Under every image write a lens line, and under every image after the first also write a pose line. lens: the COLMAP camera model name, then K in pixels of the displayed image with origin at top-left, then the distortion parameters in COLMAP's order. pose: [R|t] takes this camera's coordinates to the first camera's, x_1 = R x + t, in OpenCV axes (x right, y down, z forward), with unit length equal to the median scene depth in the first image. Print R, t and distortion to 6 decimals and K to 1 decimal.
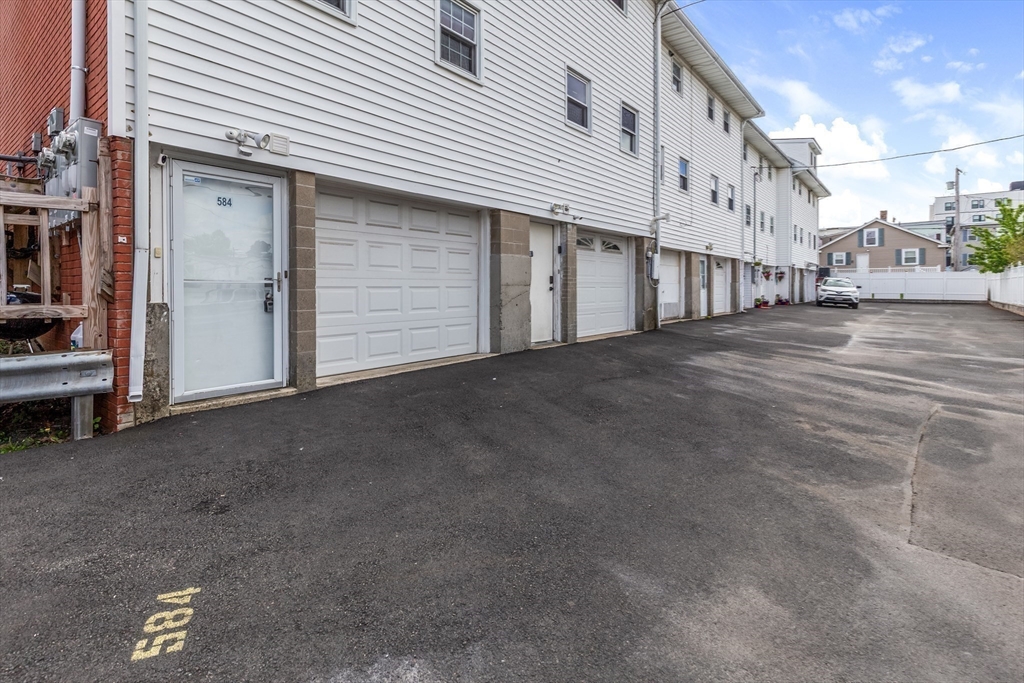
lens RADIAL K [[492.2, 0, 525.8], [0, 492.2, 288.6], [0, 0, 1]] dist [-0.000104, 0.001516]
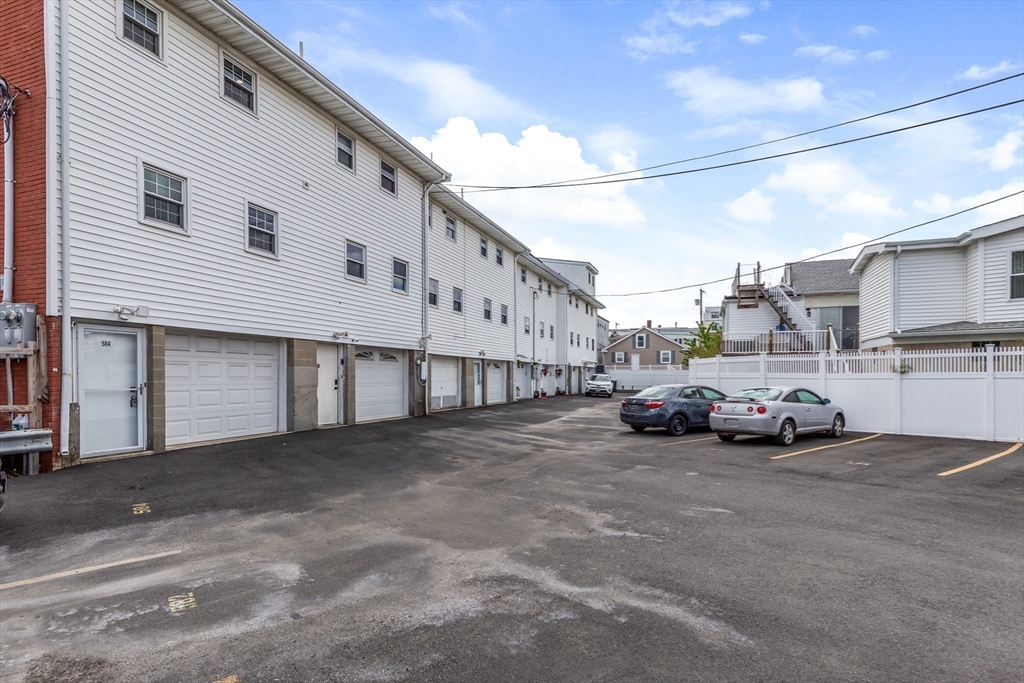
lens RADIAL K [[492.2, 0, 526.6], [0, 492.2, 381.4], [0, 0, 1]] dist [-0.000104, 0.001516]
pose [[0.947350, -0.000744, 0.320198, 0.153625], [-0.000563, 0.999992, 0.003989, -0.033808], [-0.320199, -0.003959, 0.947342, -0.732314]]
